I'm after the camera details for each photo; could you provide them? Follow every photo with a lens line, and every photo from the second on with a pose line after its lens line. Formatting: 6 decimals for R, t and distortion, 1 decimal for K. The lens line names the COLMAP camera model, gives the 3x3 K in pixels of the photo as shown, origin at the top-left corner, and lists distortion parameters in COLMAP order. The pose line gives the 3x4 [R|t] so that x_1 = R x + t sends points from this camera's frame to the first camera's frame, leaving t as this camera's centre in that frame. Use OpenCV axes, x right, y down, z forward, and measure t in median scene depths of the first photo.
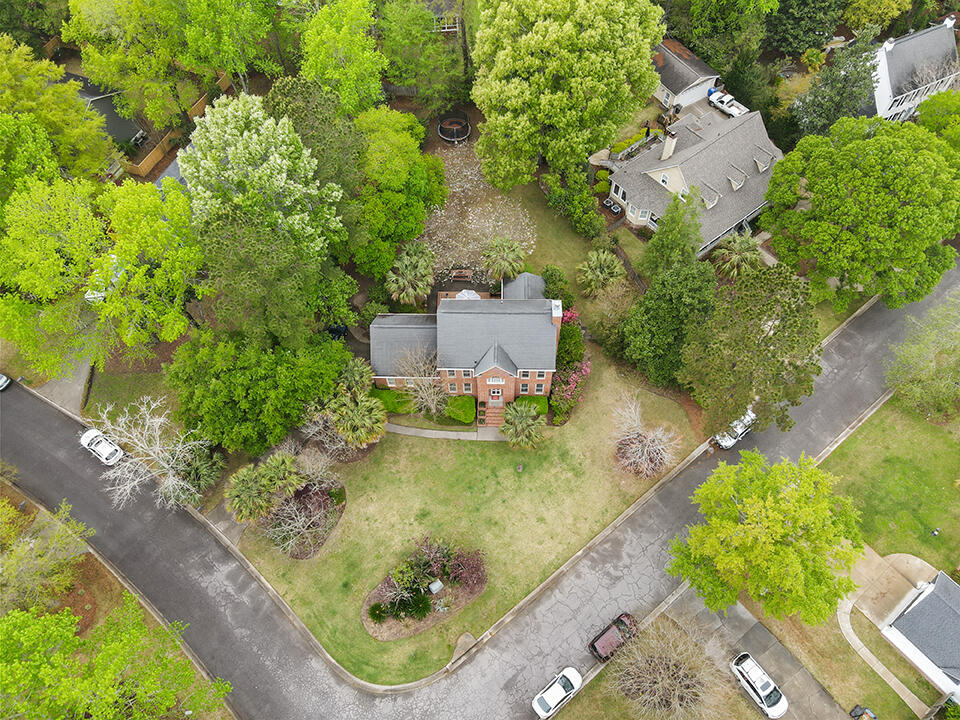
lens RADIAL K [[700.9, 0, 480.5], [0, 700.9, 359.0], [0, 0, 1]] dist [0.039060, -0.007446]
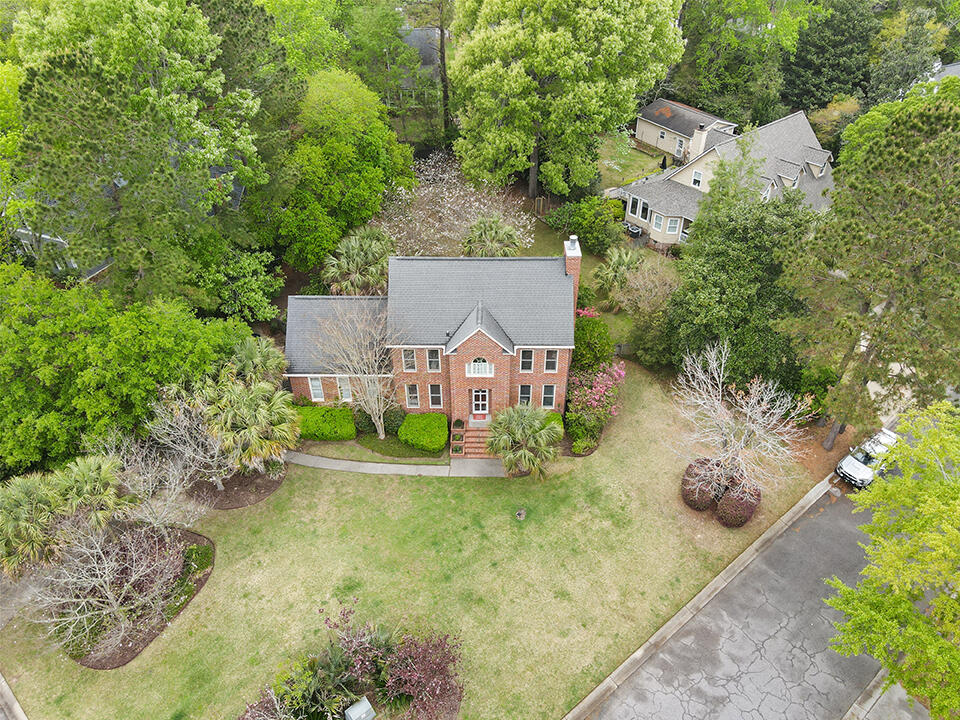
lens RADIAL K [[700.9, 0, 479.1], [0, 700.9, 360.7], [0, 0, 1]] dist [0.039060, -0.007446]
pose [[0.999841, 0.006449, 0.016598, 0.010632], [-0.000242, 0.936949, -0.349466, 0.247221], [-0.017805, 0.349407, 0.936802, 0.414079]]
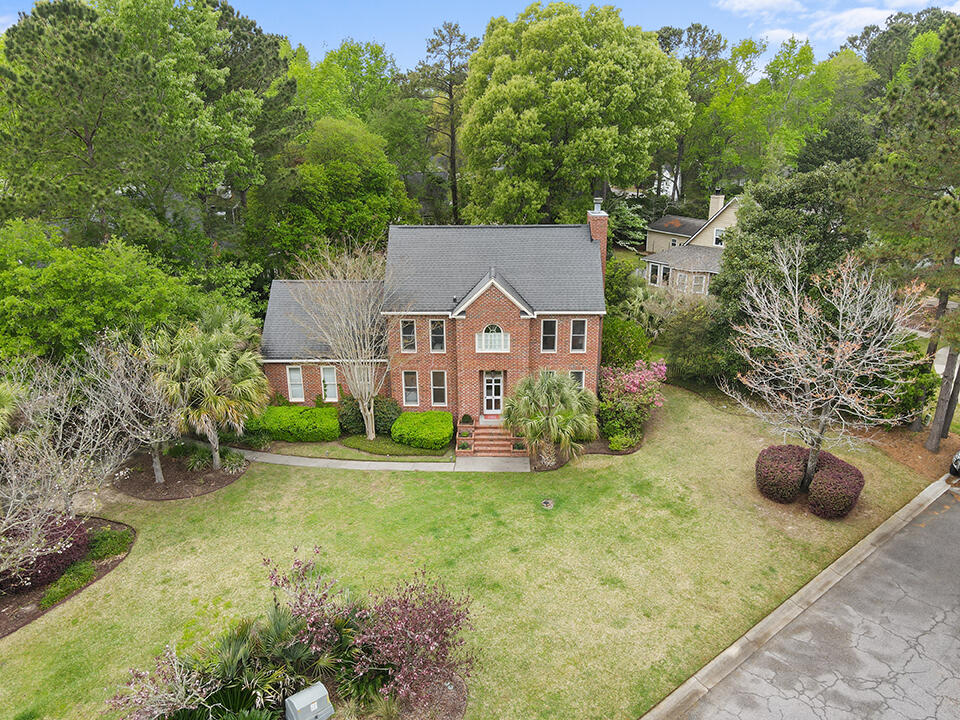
lens RADIAL K [[700.9, 0, 479.3], [0, 700.9, 361.4], [0, 0, 1]] dist [0.039060, -0.007446]
pose [[0.999892, 0.013616, 0.005469, 0.008886], [-0.007158, 0.777997, -0.628227, 0.375764], [-0.012809, 0.628121, 0.778011, 0.612346]]
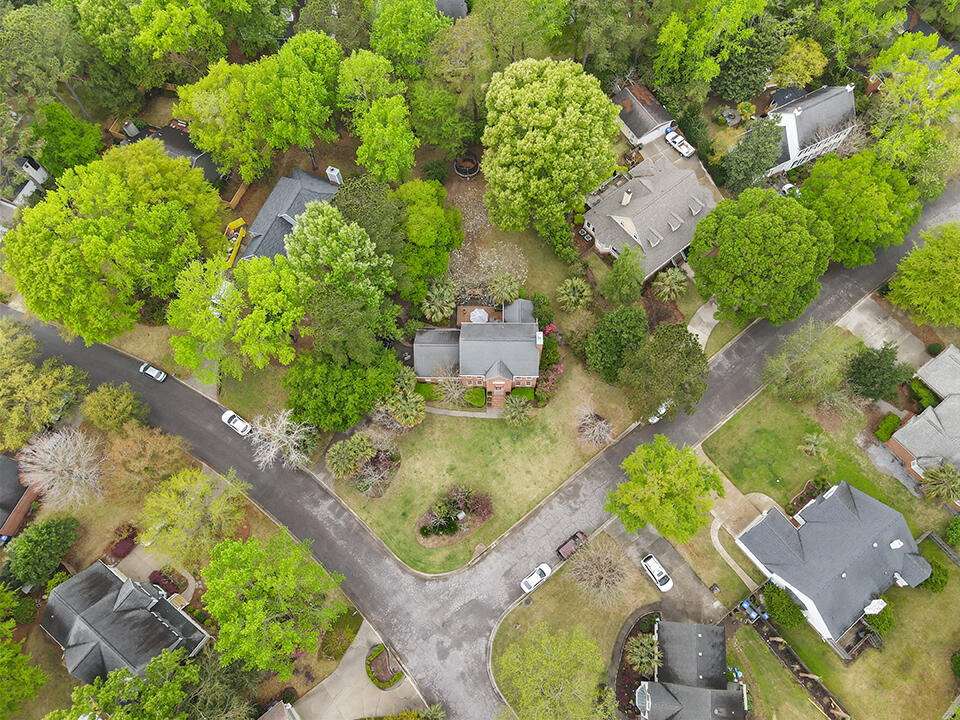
lens RADIAL K [[700.9, 0, 482.7], [0, 700.9, 357.4], [0, 0, 1]] dist [0.039060, -0.007446]
pose [[0.999982, -0.004357, -0.004179, -0.006081], [0.005024, 0.984419, 0.175769, -0.286486], [0.003348, -0.175787, 0.984423, -0.465842]]
